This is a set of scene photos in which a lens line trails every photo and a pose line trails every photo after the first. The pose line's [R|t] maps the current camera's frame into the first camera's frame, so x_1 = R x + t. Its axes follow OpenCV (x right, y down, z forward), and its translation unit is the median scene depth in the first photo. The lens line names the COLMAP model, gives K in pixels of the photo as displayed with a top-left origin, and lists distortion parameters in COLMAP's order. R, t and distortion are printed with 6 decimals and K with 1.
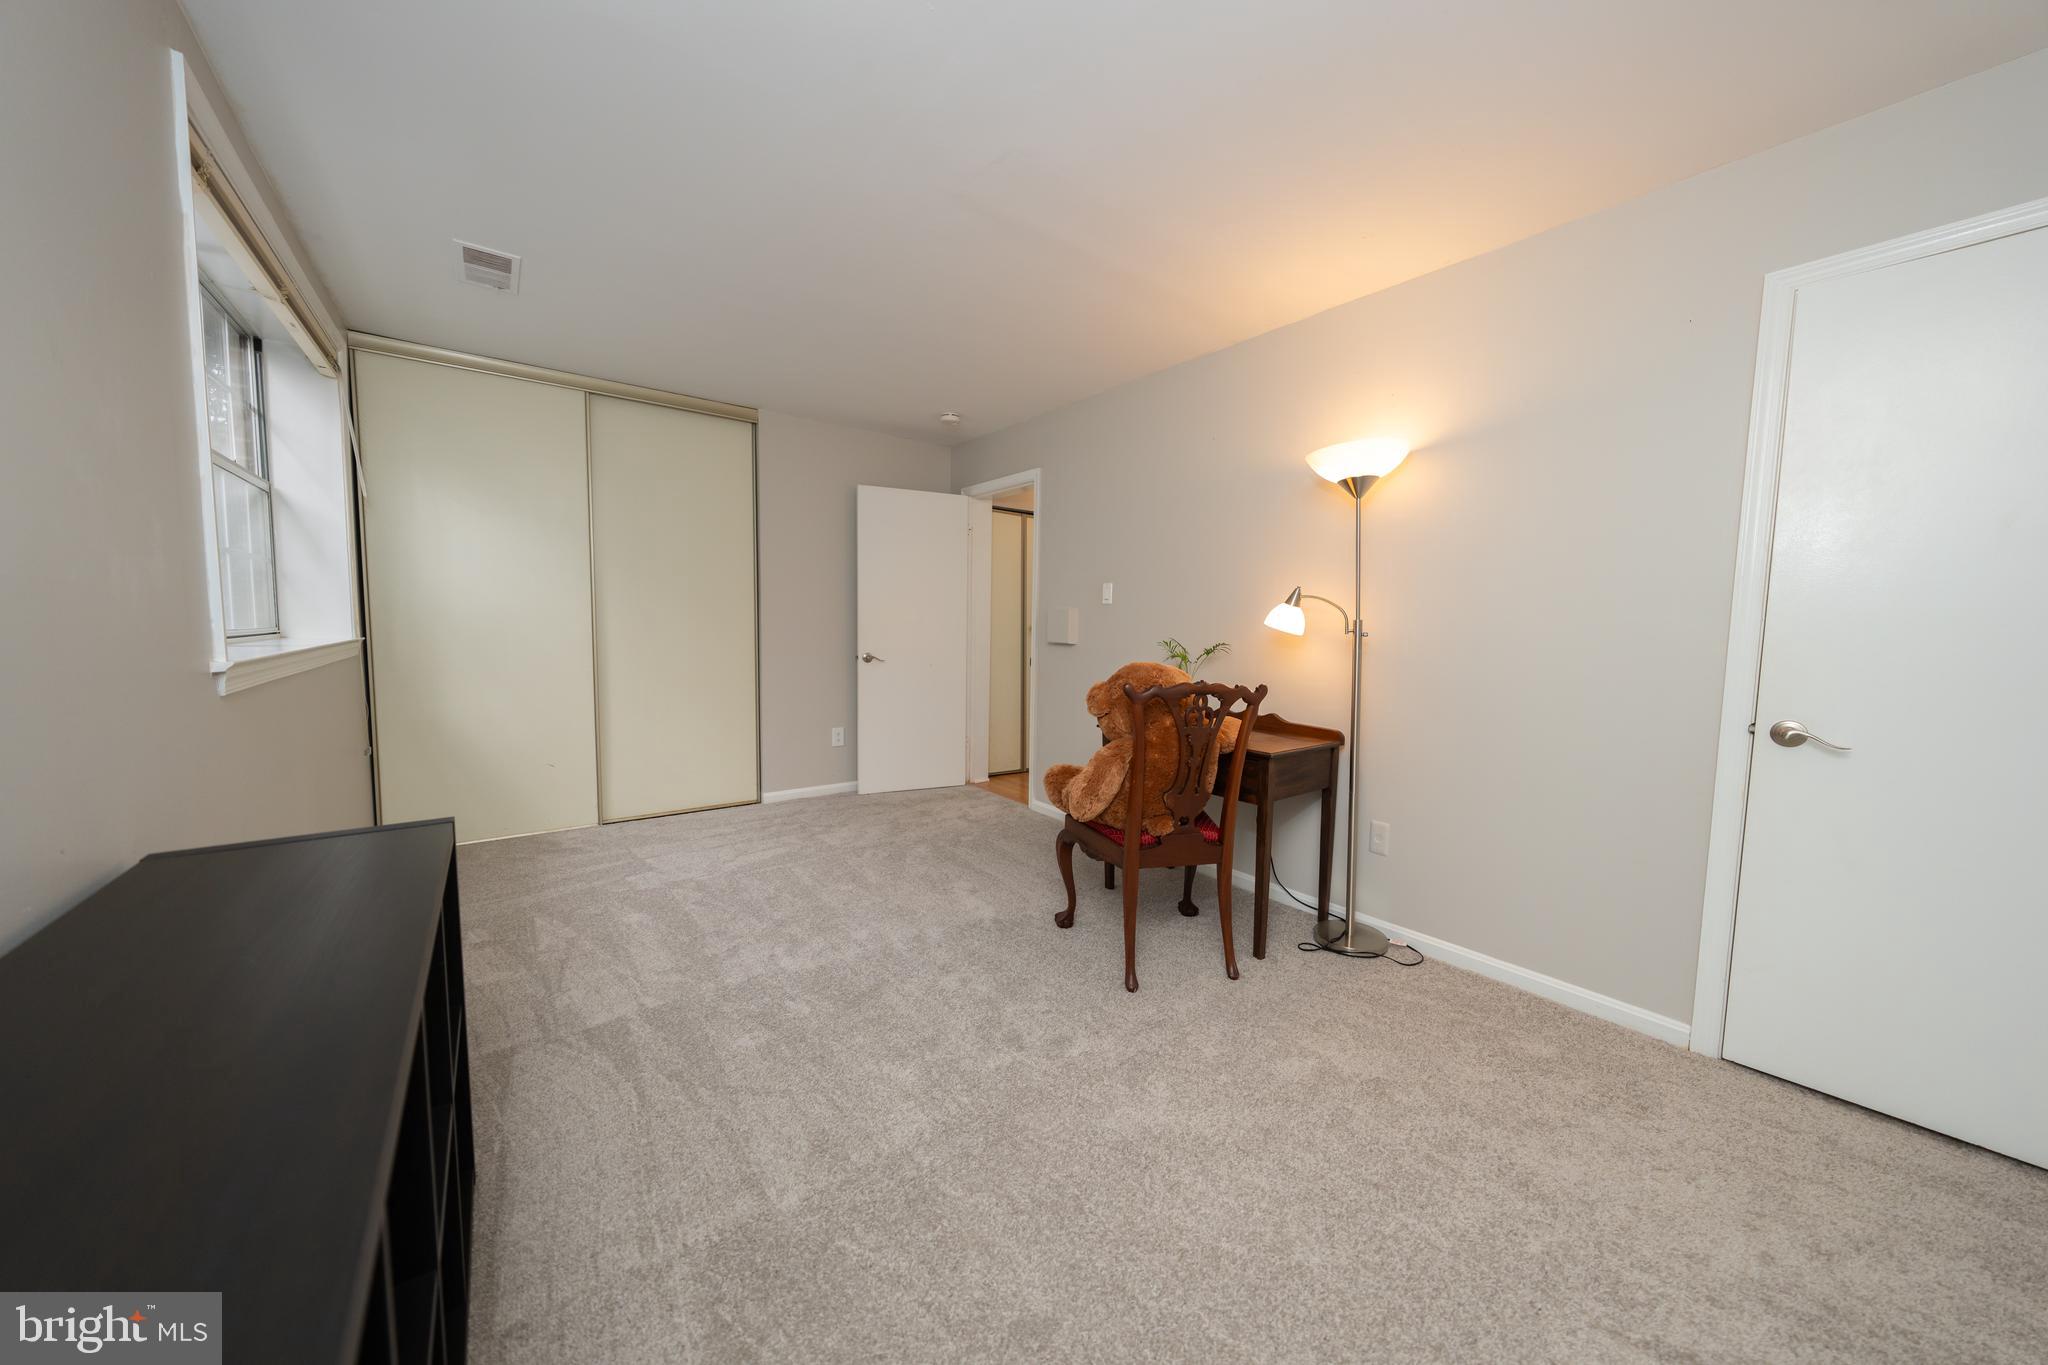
lens RADIAL K [[689.2, 0, 1013.5], [0, 689.2, 669.7], [0, 0, 1]] dist [-0.002712, 0.000082]
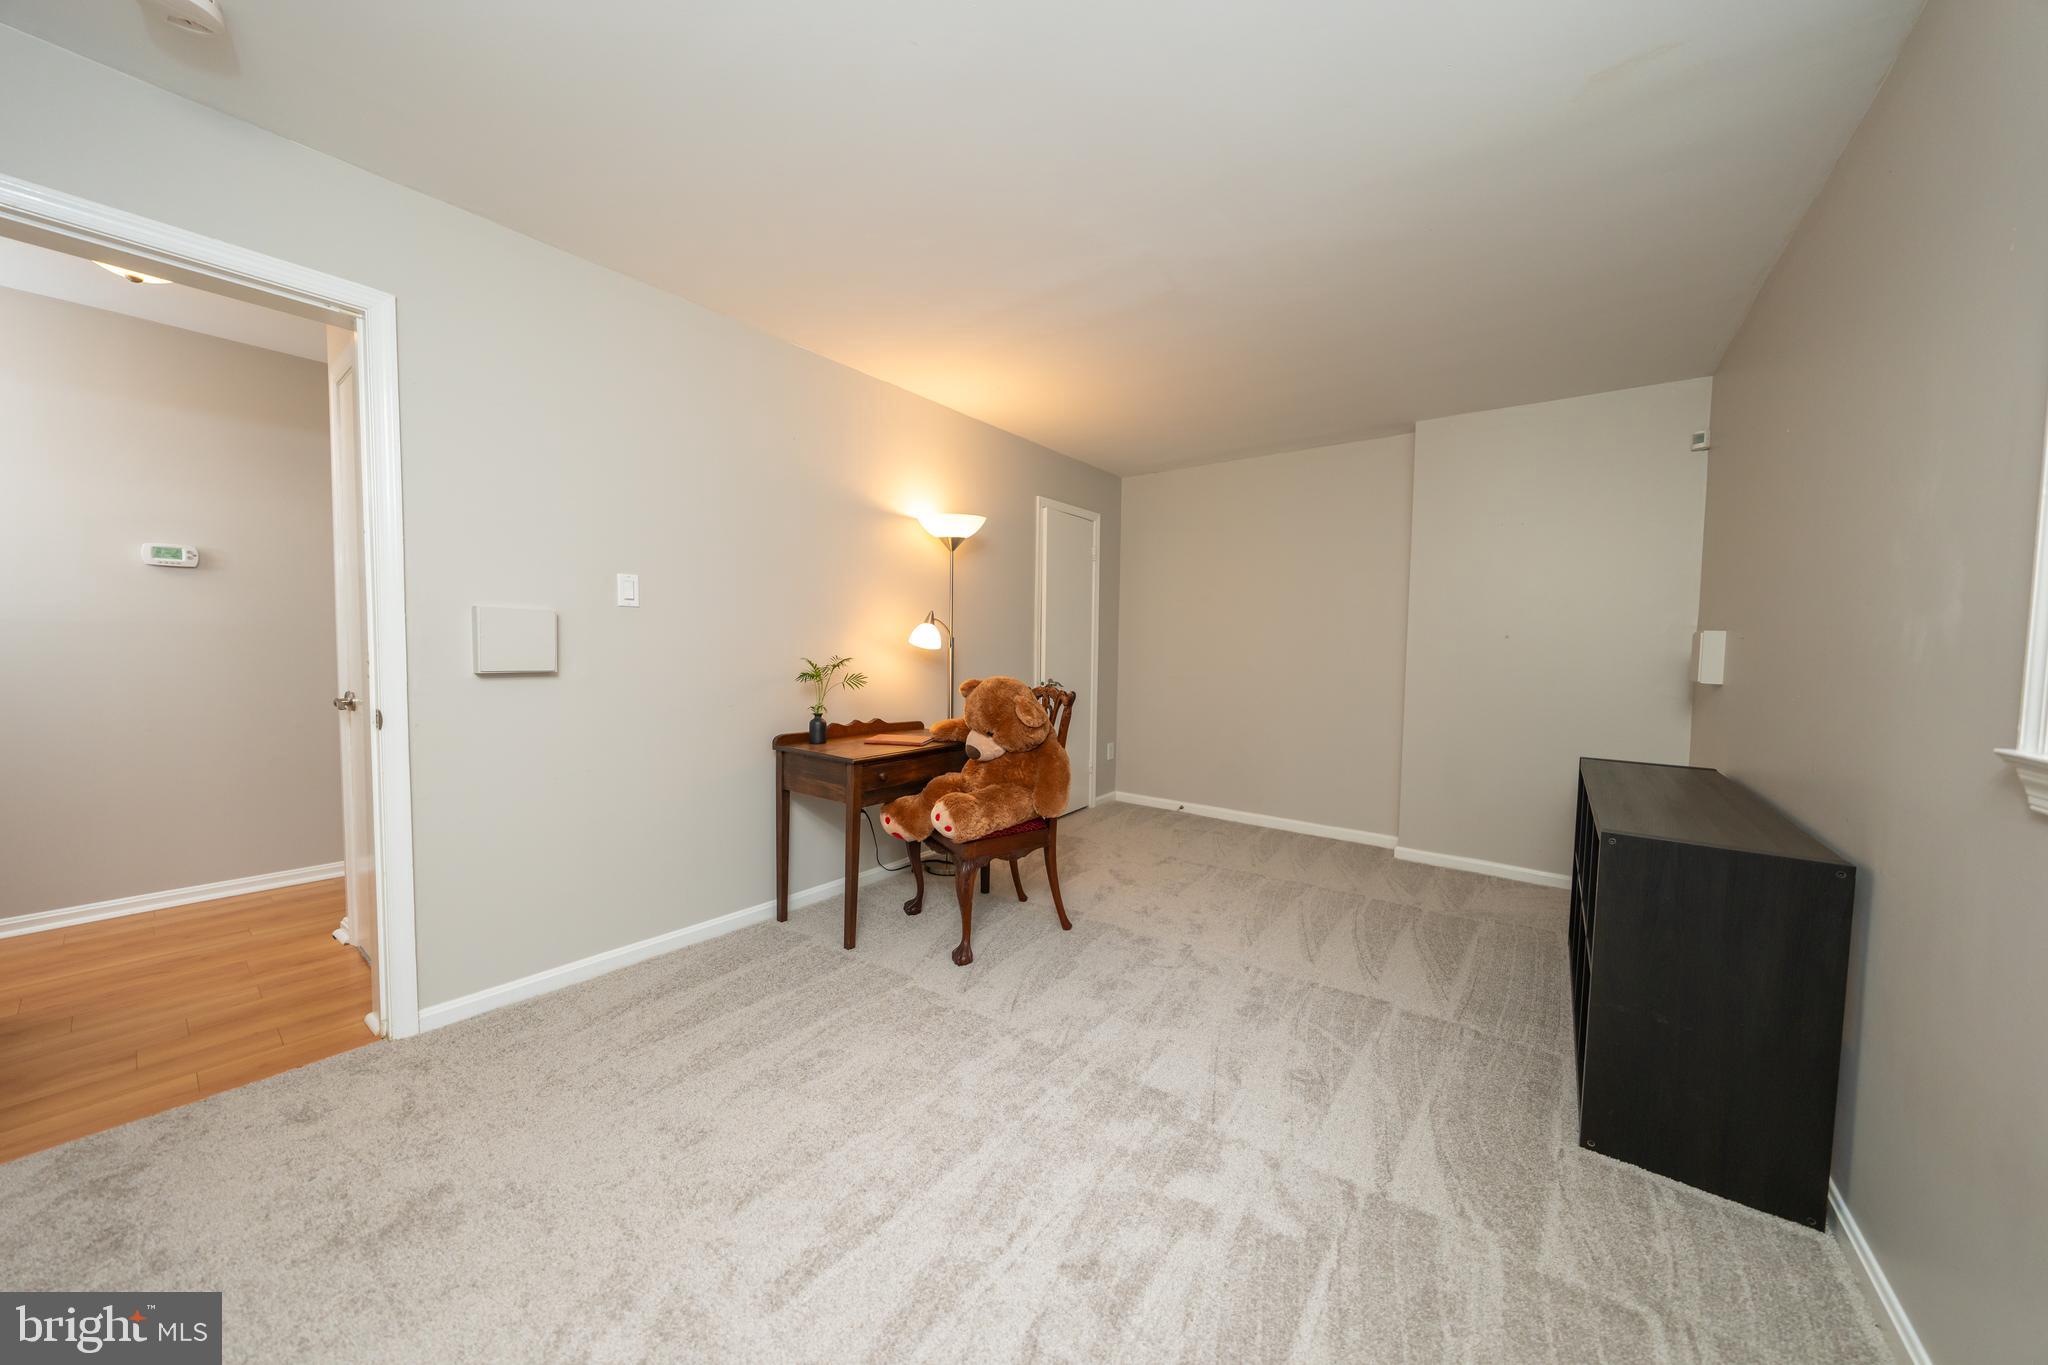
lens RADIAL K [[689.2, 0, 1029.3], [0, 689.2, 675.4], [0, 0, 1]] dist [-0.002712, 0.000082]
pose [[-0.269073, -0.058206, 0.961359, -0.735100], [0.052027, 0.995836, 0.074855, -0.073434], [-0.961714, 0.070158, -0.264924, 1.007677]]
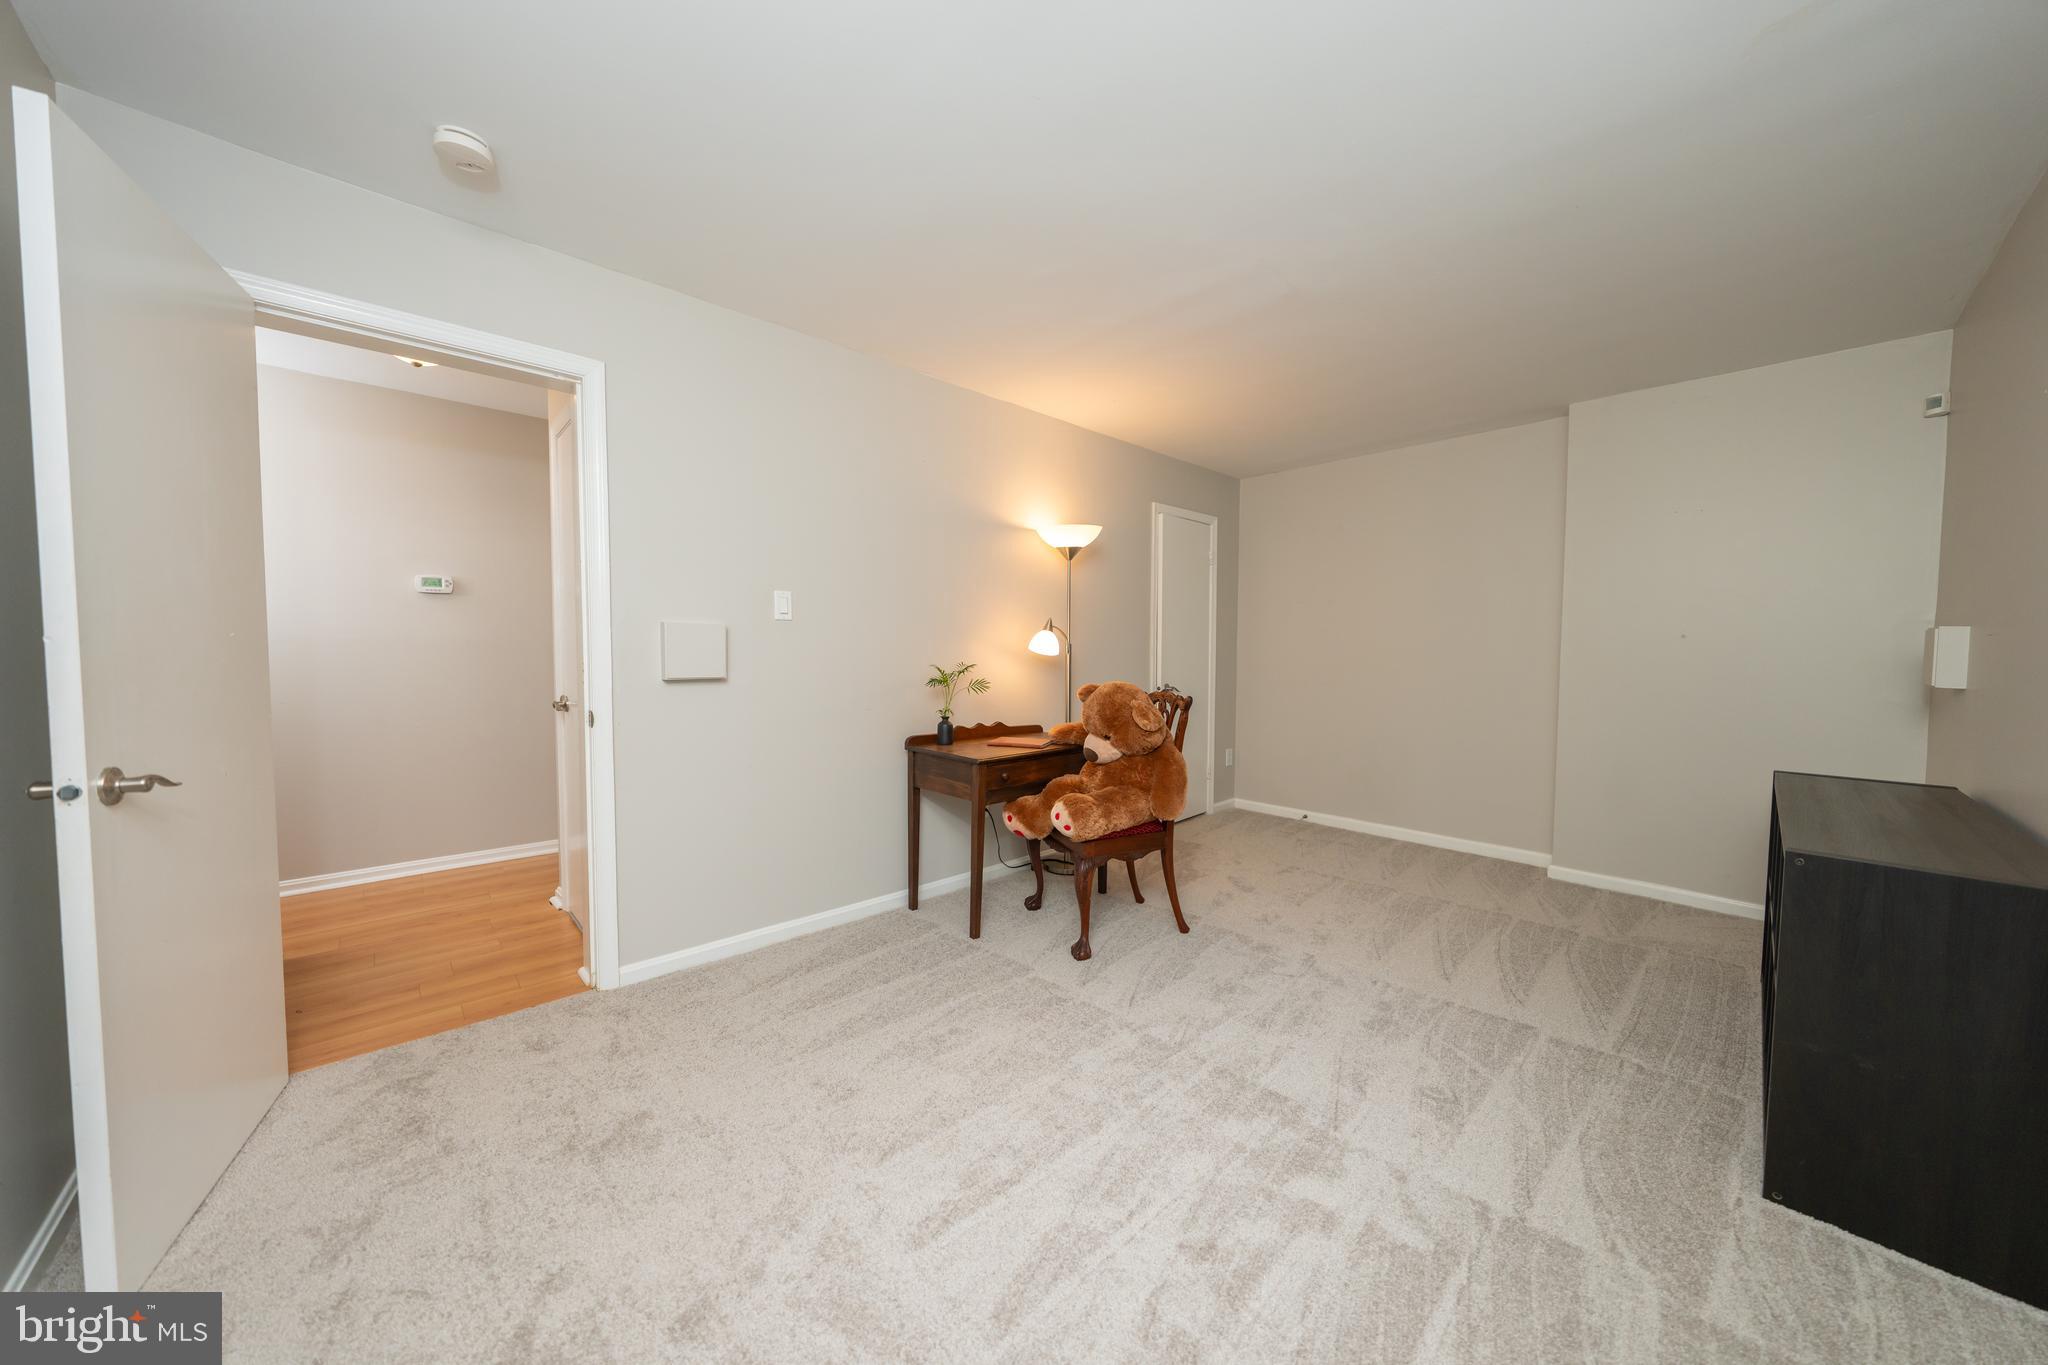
lens RADIAL K [[689.2, 0, 1030.0], [0, 689.2, 677.0], [0, 0, 1]] dist [-0.002712, 0.000082]
pose [[-0.107561, -0.051992, 0.992838, -0.767550], [0.065978, 0.996057, 0.059309, -0.075519], [-0.992007, 0.071884, -0.103707, 1.018046]]
